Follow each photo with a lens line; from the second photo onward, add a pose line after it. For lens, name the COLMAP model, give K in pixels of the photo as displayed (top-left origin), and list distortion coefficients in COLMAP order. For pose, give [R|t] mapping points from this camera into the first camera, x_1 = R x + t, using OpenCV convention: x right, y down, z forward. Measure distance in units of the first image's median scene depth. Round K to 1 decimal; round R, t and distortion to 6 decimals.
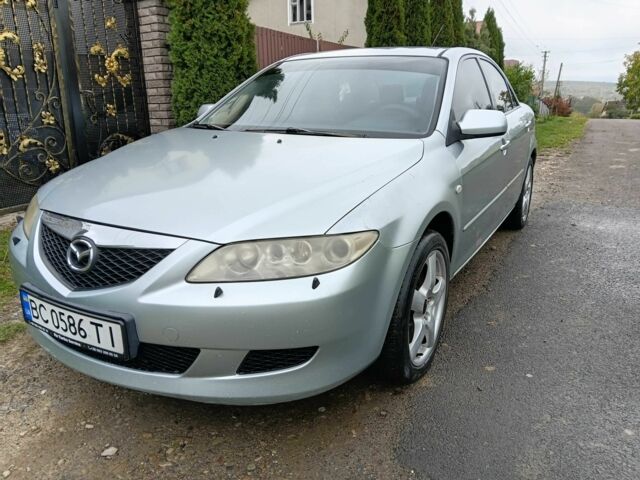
lens RADIAL K [[495.3, 0, 320.0], [0, 495.3, 240.0], [0, 0, 1]] dist [0.042766, -0.089701]
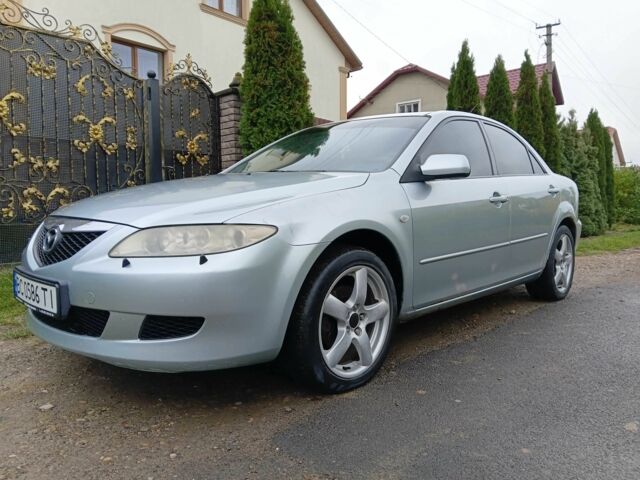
lens RADIAL K [[495.3, 0, 320.0], [0, 495.3, 240.0], [0, 0, 1]] dist [0.042766, -0.089701]
pose [[0.973056, 0.030295, -0.228569, 0.175318], [-0.076222, 0.977861, -0.194882, 0.082660], [0.217604, 0.207053, 0.953822, -0.023495]]
